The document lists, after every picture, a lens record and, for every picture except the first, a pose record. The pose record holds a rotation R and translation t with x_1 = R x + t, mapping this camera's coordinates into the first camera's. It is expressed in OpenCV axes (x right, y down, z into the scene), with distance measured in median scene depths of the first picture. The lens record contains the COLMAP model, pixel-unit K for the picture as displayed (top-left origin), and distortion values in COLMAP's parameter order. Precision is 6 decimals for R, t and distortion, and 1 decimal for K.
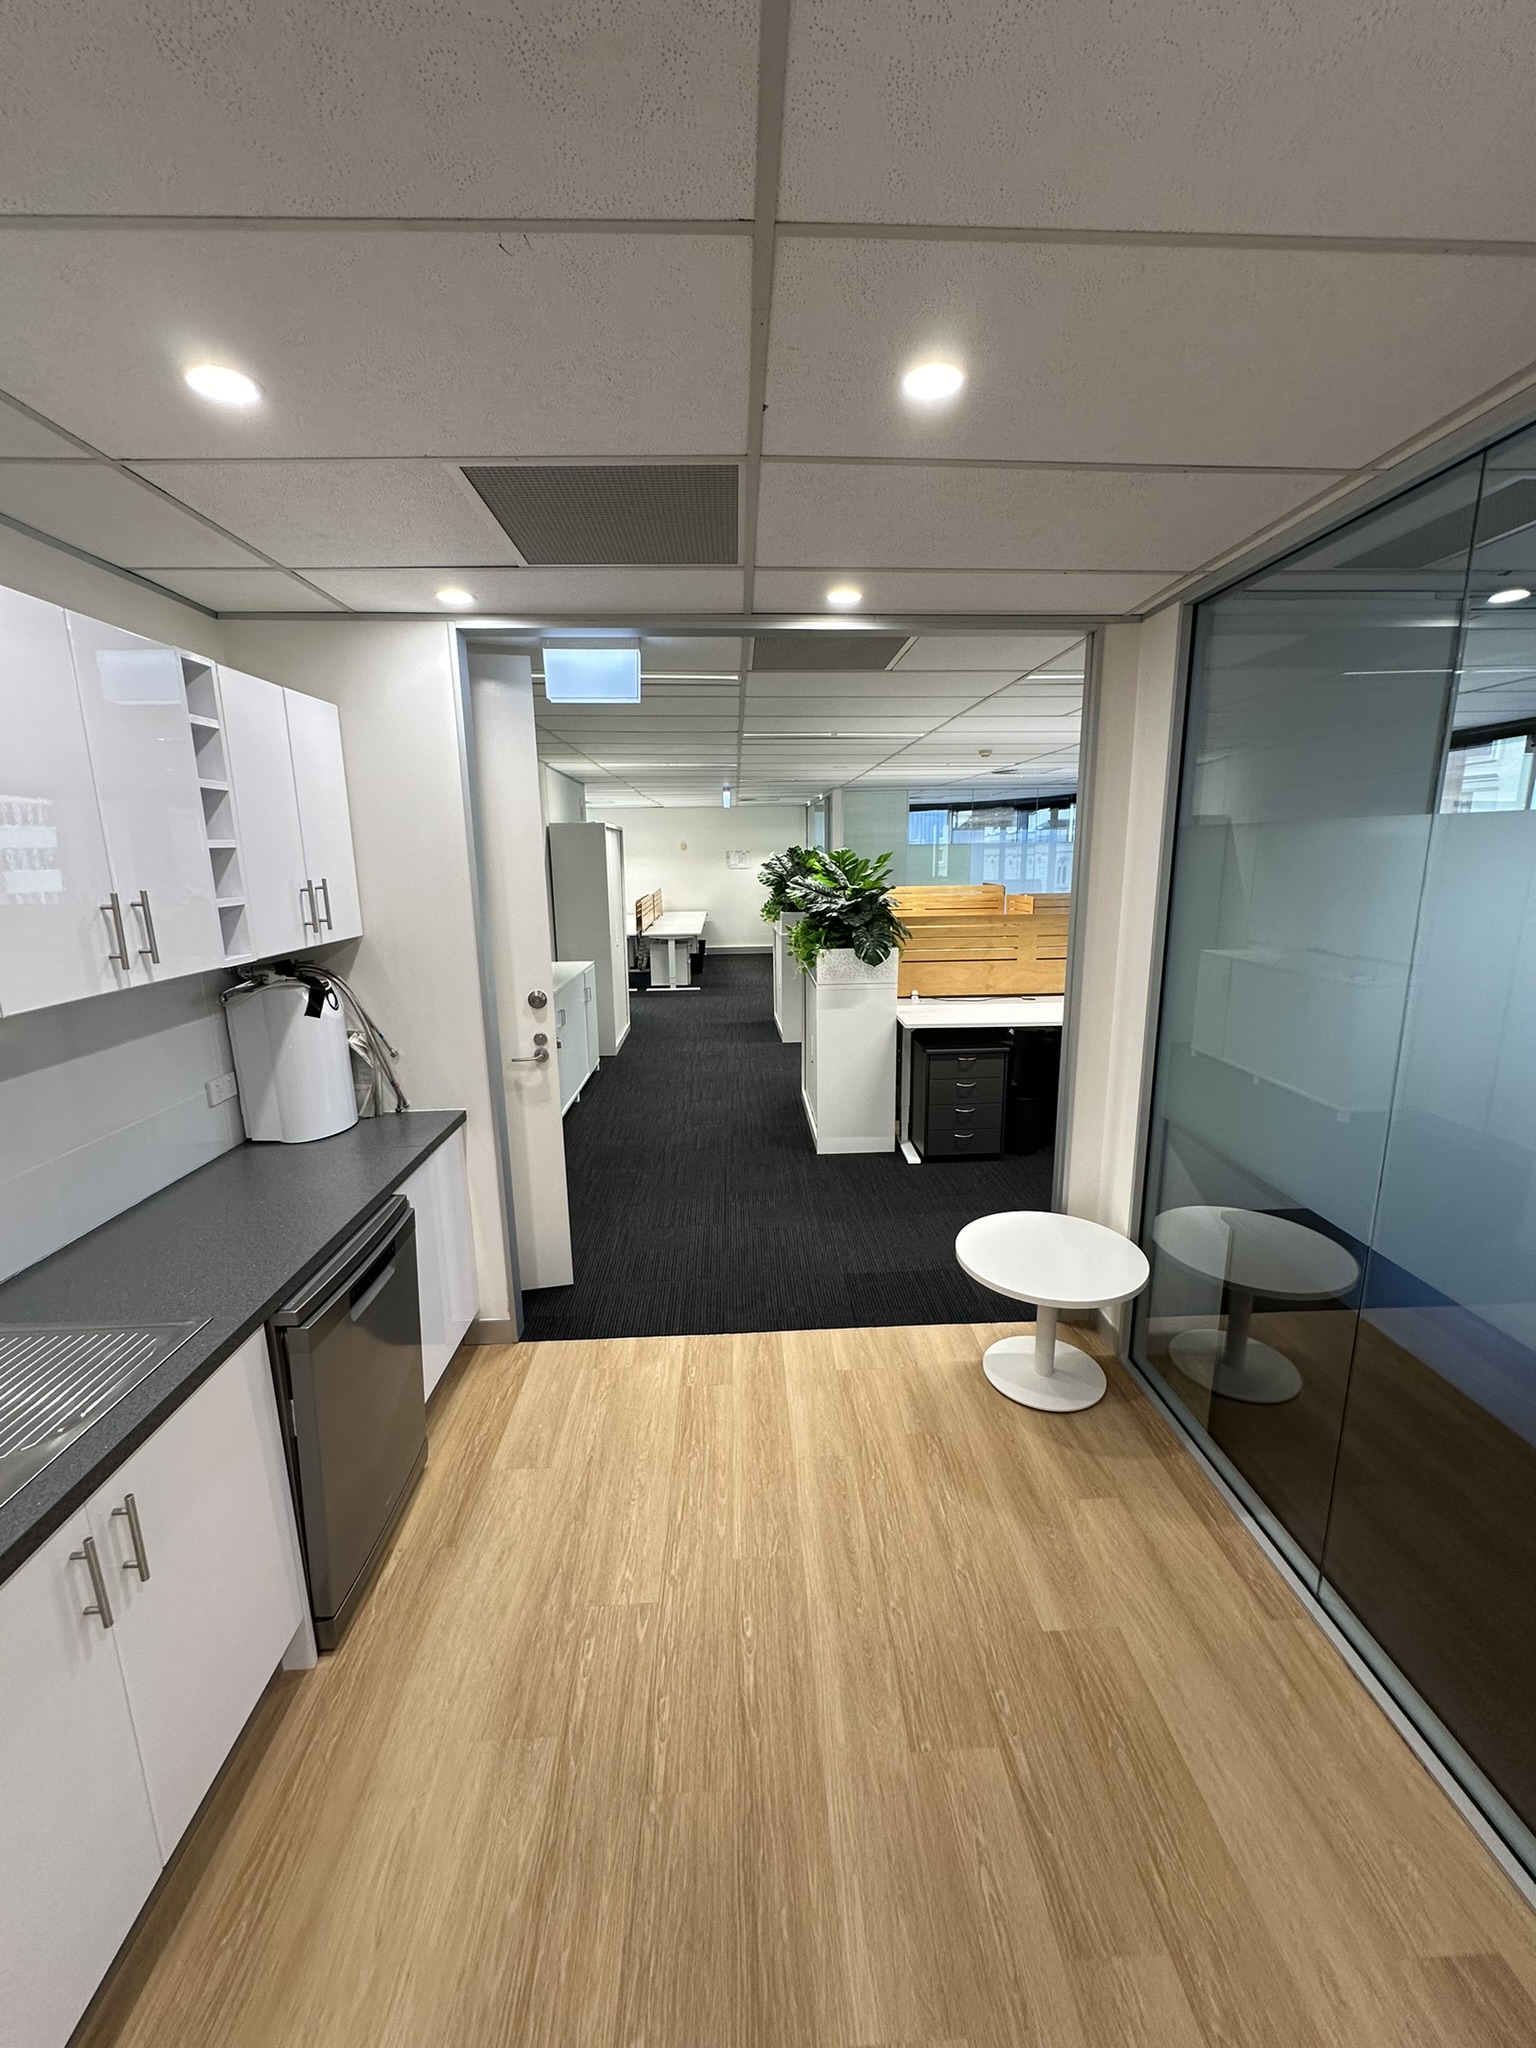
lens RADIAL K [[822.0, 0, 808.3], [0, 822.0, 1022.0], [0, 0, 1]] dist [-0.001321, -0.000207]
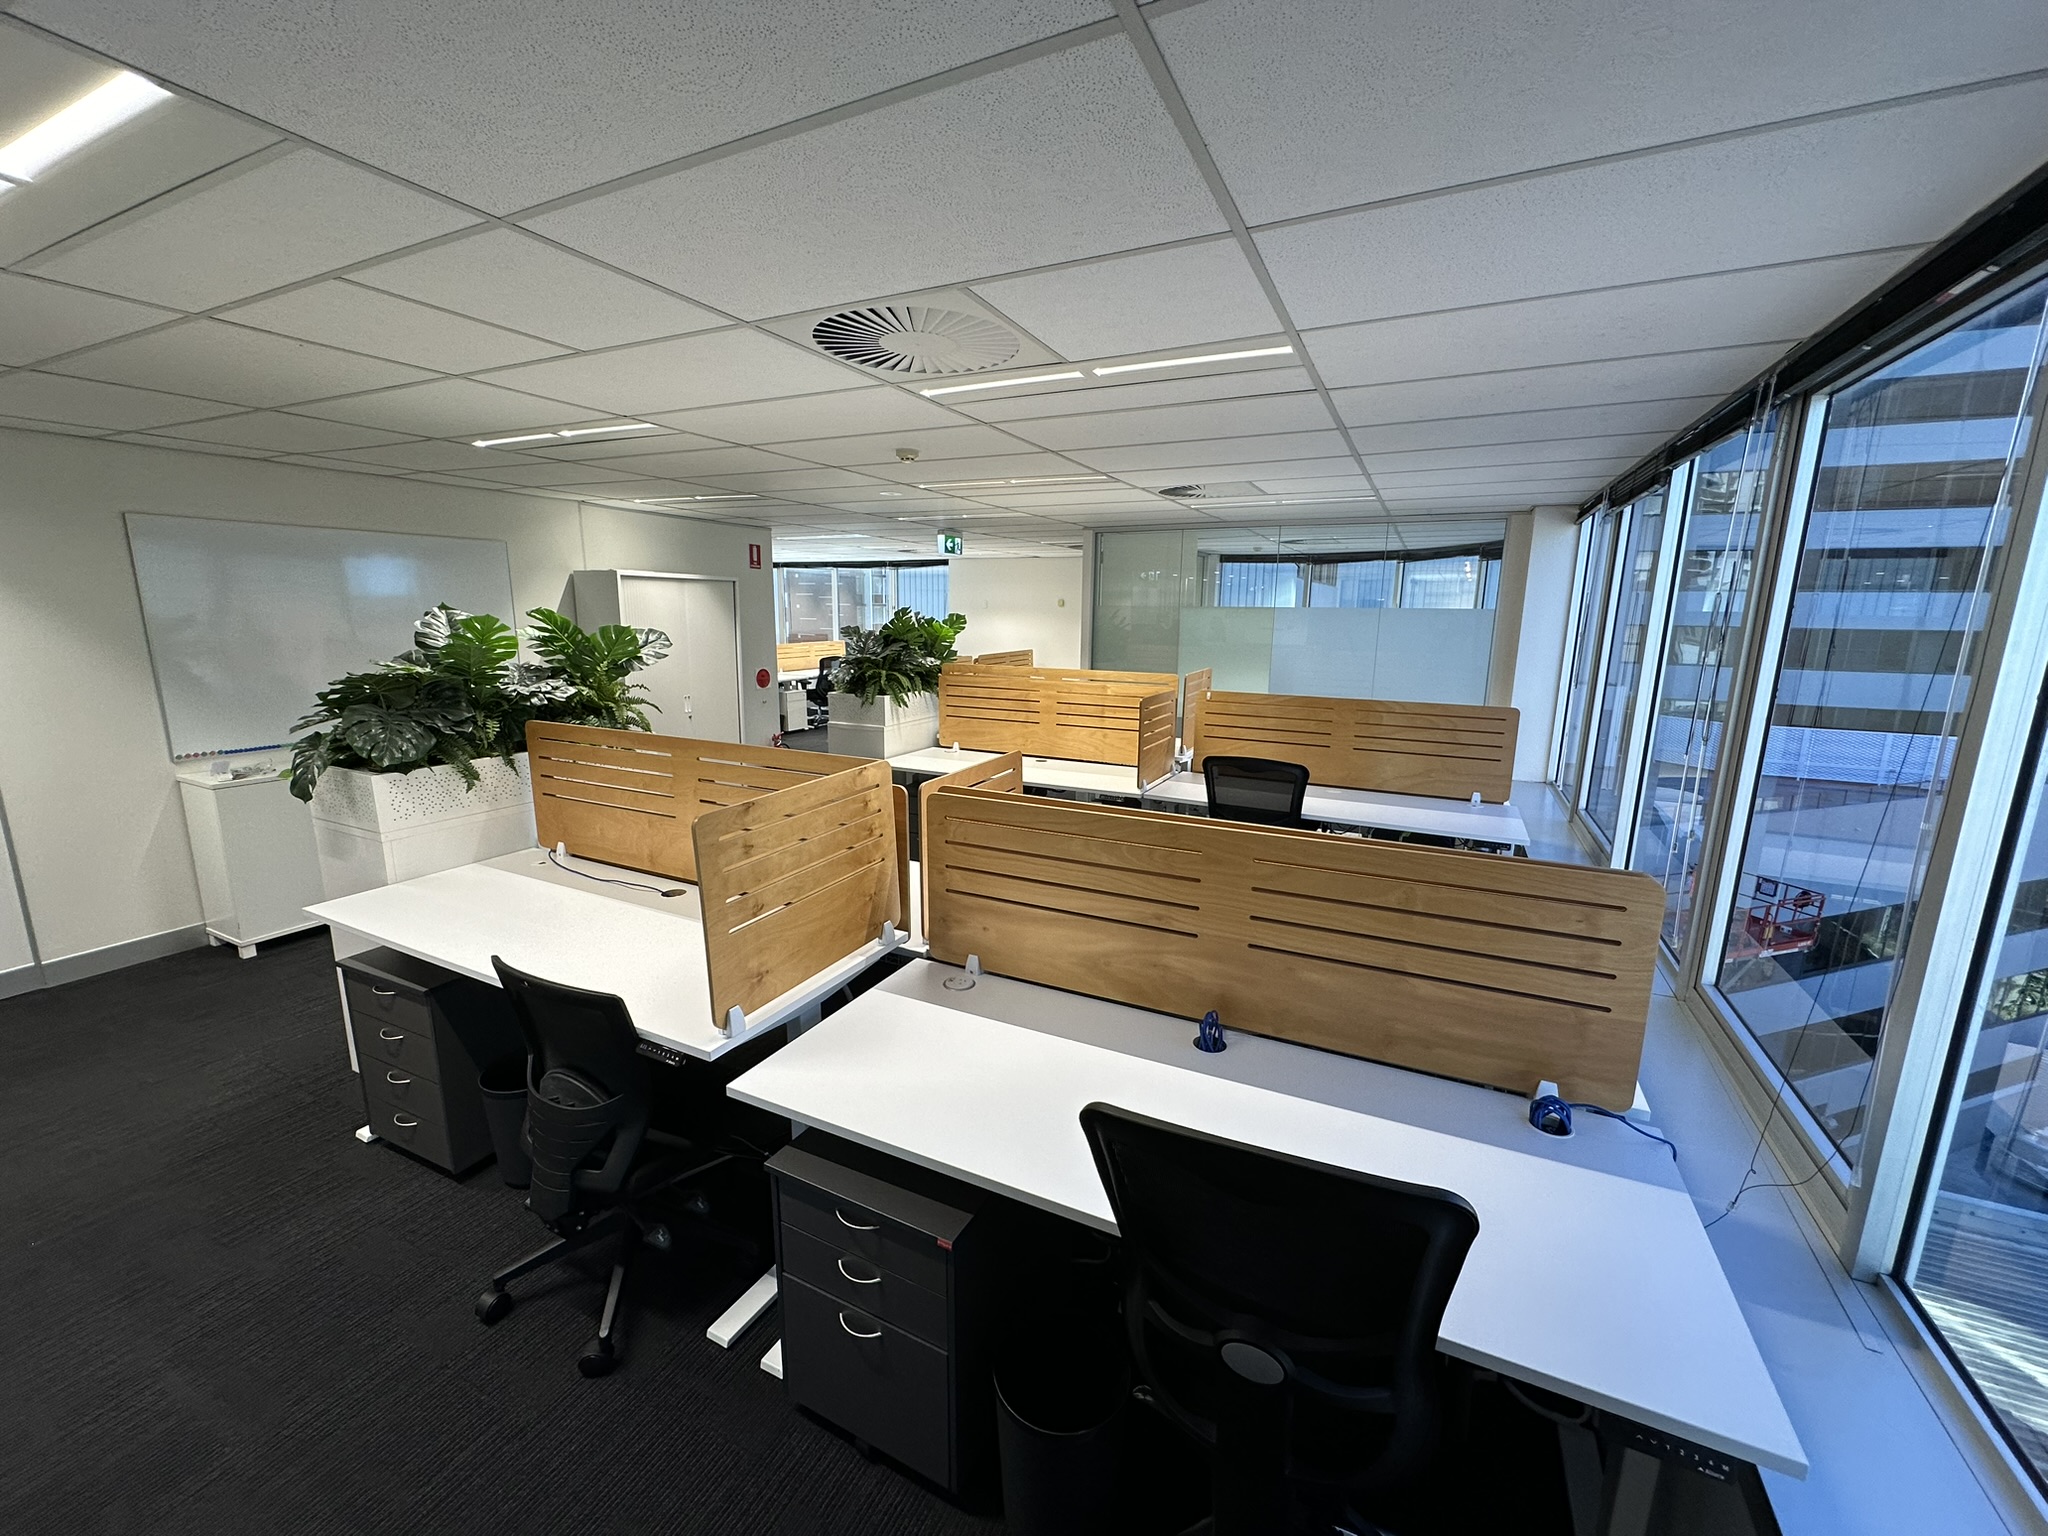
lens RADIAL K [[822.0, 0, 1017.2], [0, 822.0, 769.9], [0, 0, 1]] dist [-0.001321, -0.000207]
pose [[0.851778, 0.108774, -0.512486, 0.368714], [-0.110820, 0.993482, 0.026676, -0.019296], [0.512048, 0.034072, 0.858281, 0.063190]]
